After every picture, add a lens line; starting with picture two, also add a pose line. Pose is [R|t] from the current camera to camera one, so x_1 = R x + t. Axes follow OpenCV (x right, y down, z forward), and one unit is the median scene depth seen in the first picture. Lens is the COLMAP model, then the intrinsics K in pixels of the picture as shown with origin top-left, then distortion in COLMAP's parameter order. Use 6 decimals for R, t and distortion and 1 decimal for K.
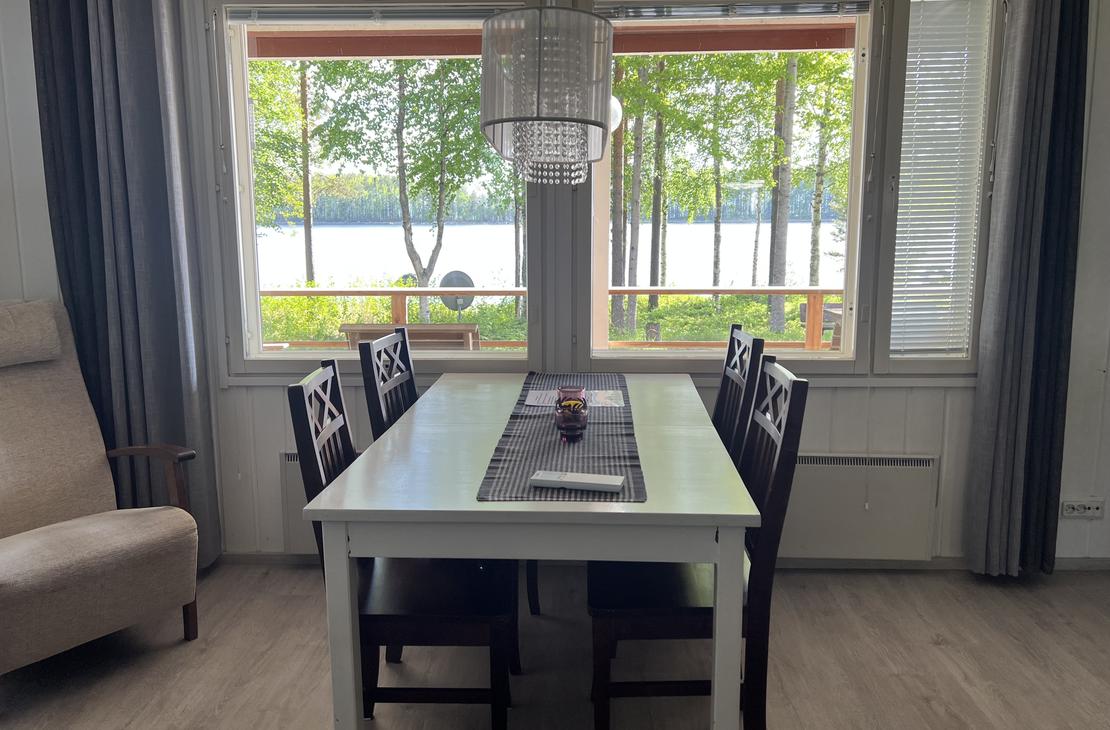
lens RADIAL K [[830.8, 0, 556.4], [0, 830.8, 358.1], [0, 0, 1]] dist [0.053989, 0.000148]
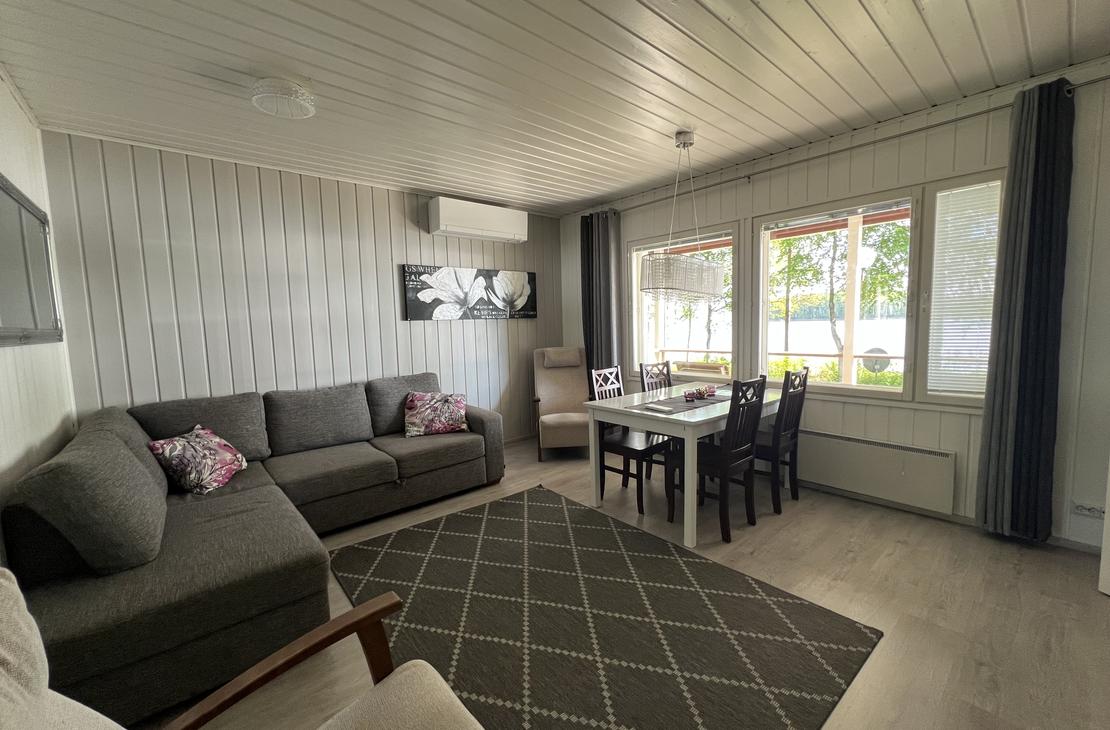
lens RADIAL K [[443.5, 0, 553.4], [0, 443.5, 366.4], [0, 0, 1]] dist [0.000520, 0.000031]
pose [[0.682199, 0.058513, -0.728821, 0.540304], [-0.099942, 0.994899, -0.013675, 0.035236], [0.724303, 0.082169, 0.684568, -0.223167]]
